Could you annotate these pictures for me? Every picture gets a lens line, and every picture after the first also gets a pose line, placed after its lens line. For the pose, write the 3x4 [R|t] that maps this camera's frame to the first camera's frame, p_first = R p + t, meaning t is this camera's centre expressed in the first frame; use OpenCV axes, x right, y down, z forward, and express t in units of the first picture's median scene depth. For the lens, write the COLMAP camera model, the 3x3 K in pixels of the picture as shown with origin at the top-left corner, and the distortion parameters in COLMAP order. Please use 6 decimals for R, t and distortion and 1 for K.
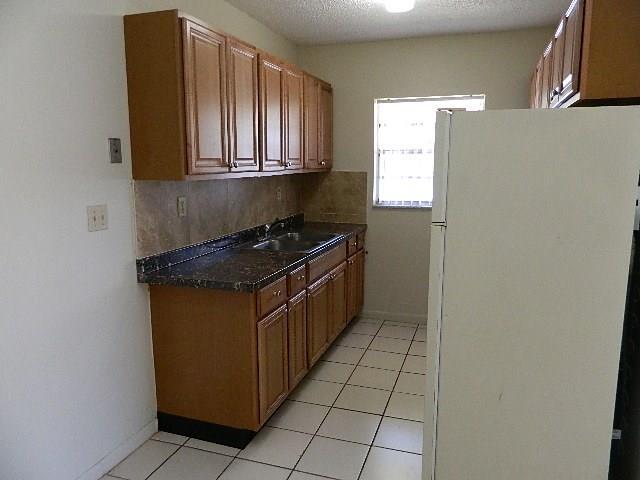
lens RADIAL K [[479.5, 0, 319.3], [0, 479.5, 239.5], [0, 0, 1]] dist [0.011183, -0.002477]
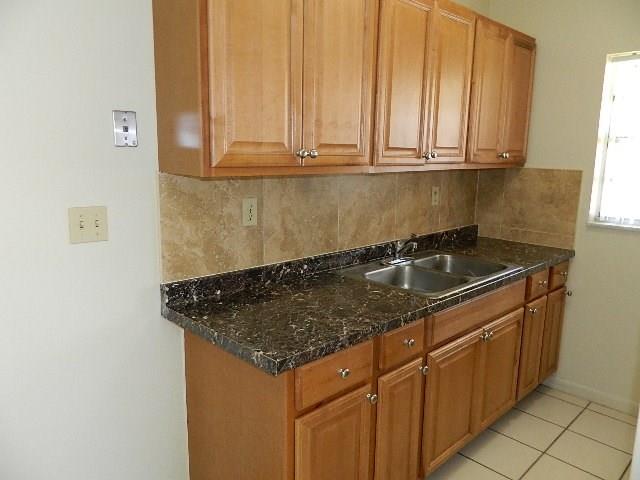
lens RADIAL K [[479.5, 0, 336.9], [0, 479.5, 233.0], [0, 0, 1]] dist [0.011183, -0.002477]
pose [[0.899562, 0.094399, -0.426470, 0.097039], [-0.091510, 0.995430, 0.027312, -0.050139], [0.427099, 0.014457, 0.904089, 0.307834]]
